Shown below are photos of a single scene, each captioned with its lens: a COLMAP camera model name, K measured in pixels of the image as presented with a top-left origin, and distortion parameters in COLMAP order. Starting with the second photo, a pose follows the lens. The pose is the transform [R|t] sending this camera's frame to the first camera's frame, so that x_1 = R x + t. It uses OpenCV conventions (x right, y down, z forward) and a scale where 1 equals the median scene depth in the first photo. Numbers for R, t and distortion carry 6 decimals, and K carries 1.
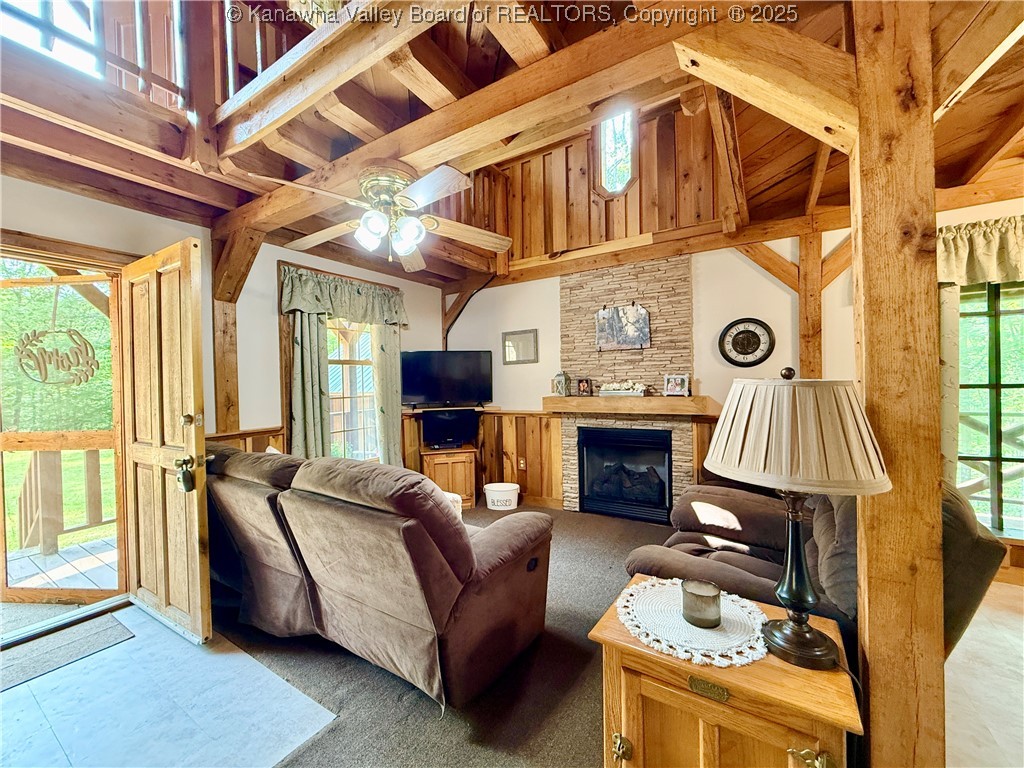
lens RADIAL K [[408.0, 0, 510.9], [0, 408.0, 385.1], [0, 0, 1]] dist [-0.001431, 0.000184]
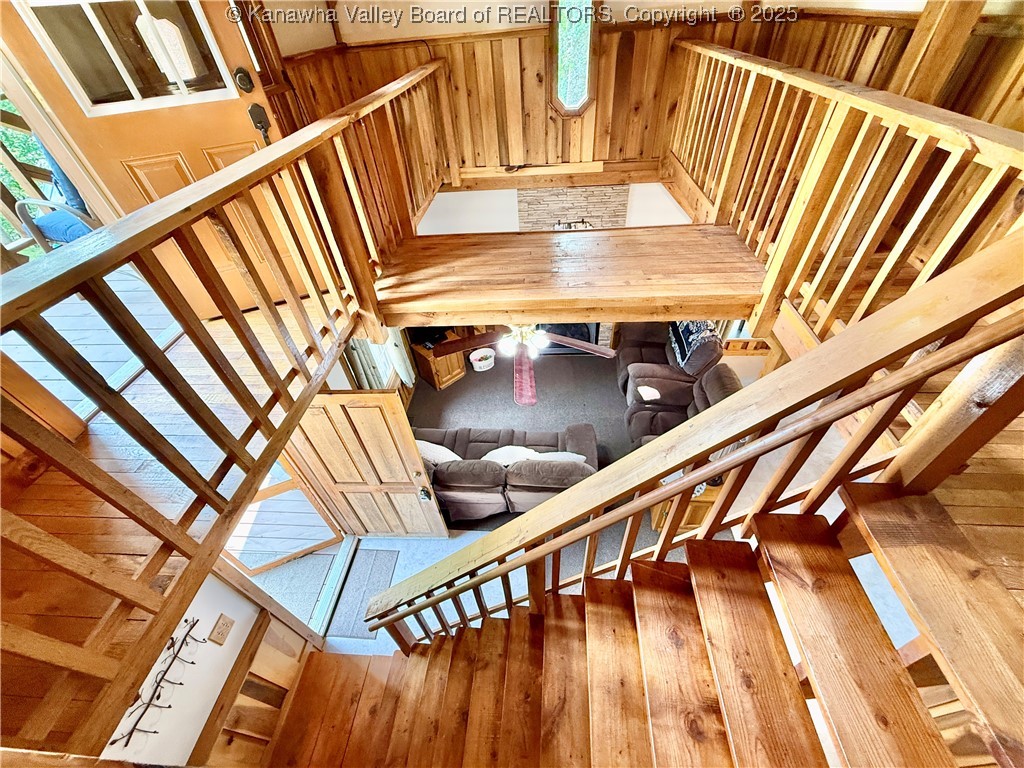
lens RADIAL K [[408.0, 0, 510.9], [0, 408.0, 385.1], [0, 0, 1]] dist [-0.001431, 0.000184]
pose [[0.882506, -0.348589, 0.315703, -0.480443], [0.051942, 0.739416, 0.671243, -0.699913], [-0.467424, -0.575977, 0.670645, -0.029007]]
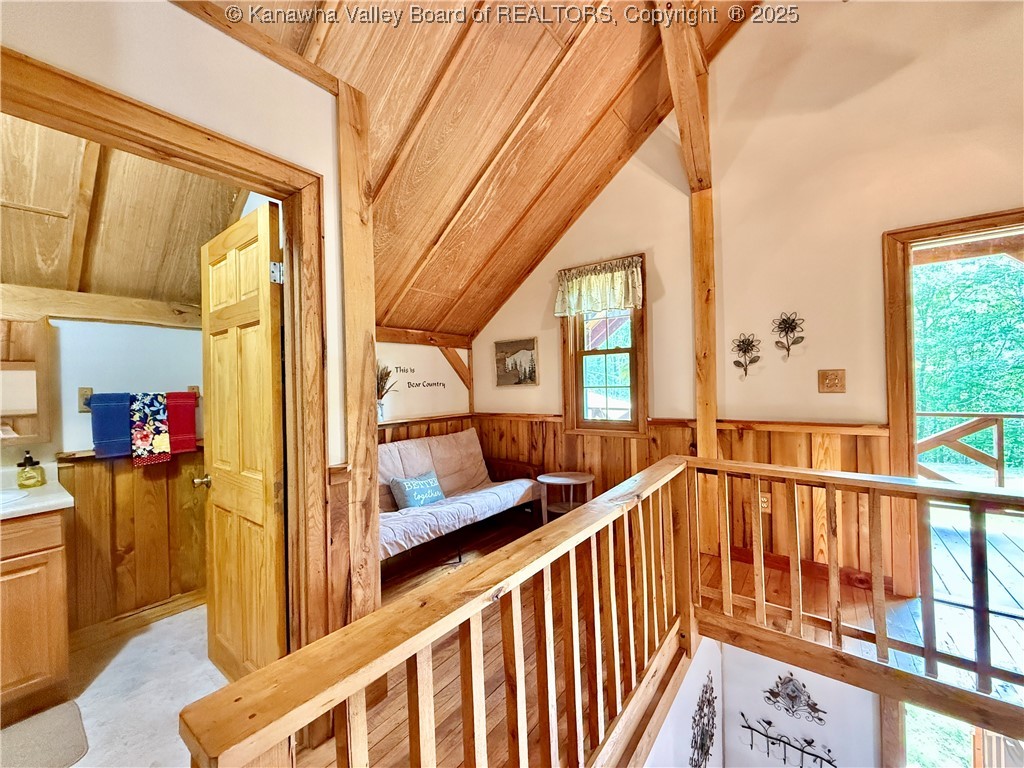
lens RADIAL K [[409.2, 0, 511.9], [0, 409.2, 384.9], [0, 0, 1]] dist [0.000177, 0.000204]
pose [[-0.089960, 0.021775, -0.995707, -0.074546], [0.014040, 0.999689, 0.020593, -0.735673], [0.995846, -0.012127, -0.090238, -0.089867]]
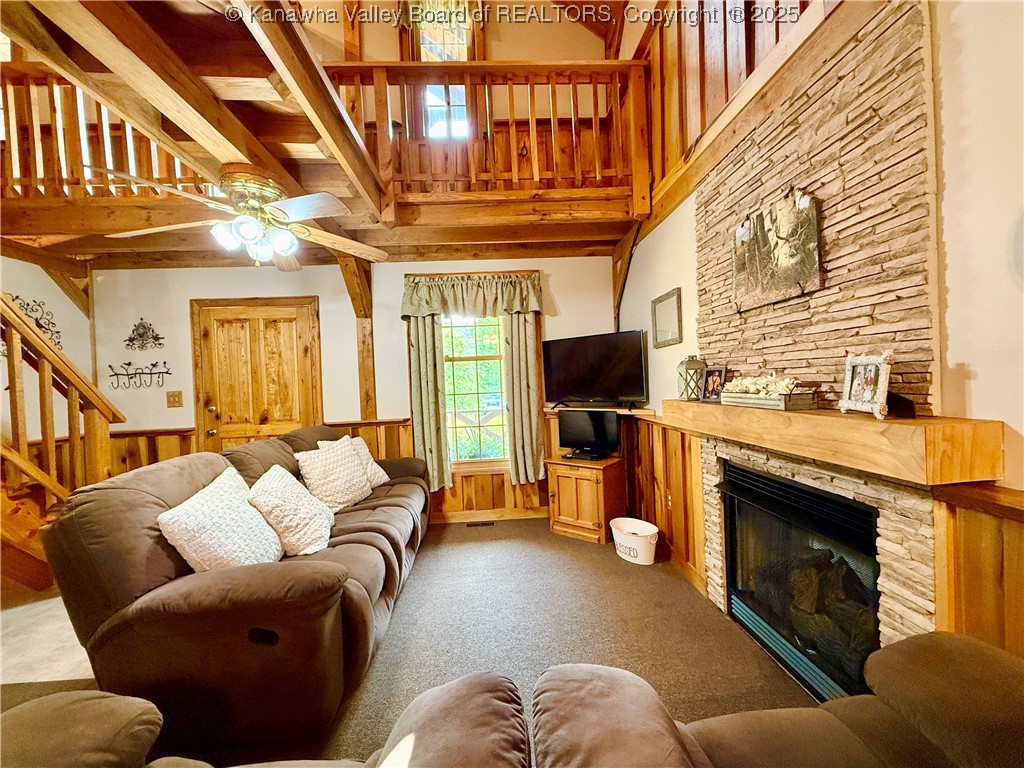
lens RADIAL K [[409.2, 0, 511.9], [0, 409.2, 384.9], [0, 0, 1]] dist [0.000177, 0.000204]
pose [[0.571358, 0.008844, -0.820653, 0.501480], [0.021846, 0.999424, 0.025981, -0.014796], [0.820410, -0.032772, 0.570836, 0.524381]]
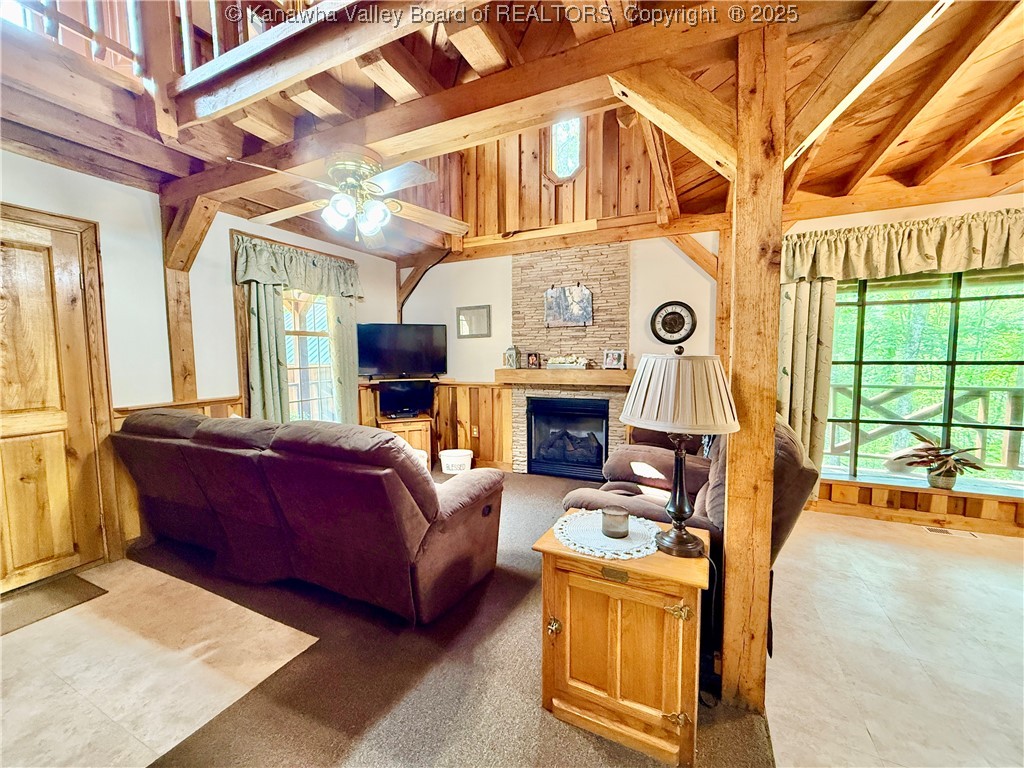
lens RADIAL K [[408.0, 0, 510.9], [0, 408.0, 385.1], [0, 0, 1]] dist [-0.001431, 0.000184]
pose [[0.992628, 0.003137, 0.121164, -0.011634], [-0.010954, 0.997896, 0.063906, 0.001792], [-0.120708, -0.064763, 0.990573, -0.081025]]
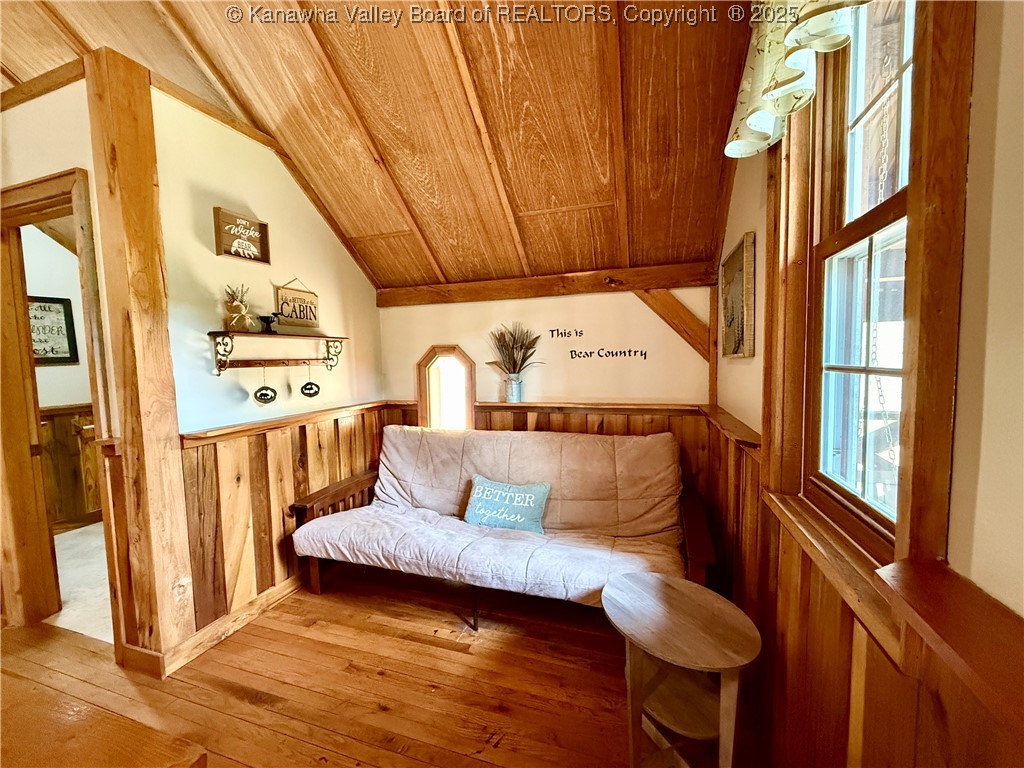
lens RADIAL K [[409.2, 0, 511.9], [0, 409.2, 384.9], [0, 0, 1]] dist [0.000177, 0.000204]
pose [[-0.972062, 0.055317, -0.228114, -0.826202], [0.038697, 0.996303, 0.076704, -0.723574], [0.231513, 0.065733, -0.970608, 0.243135]]
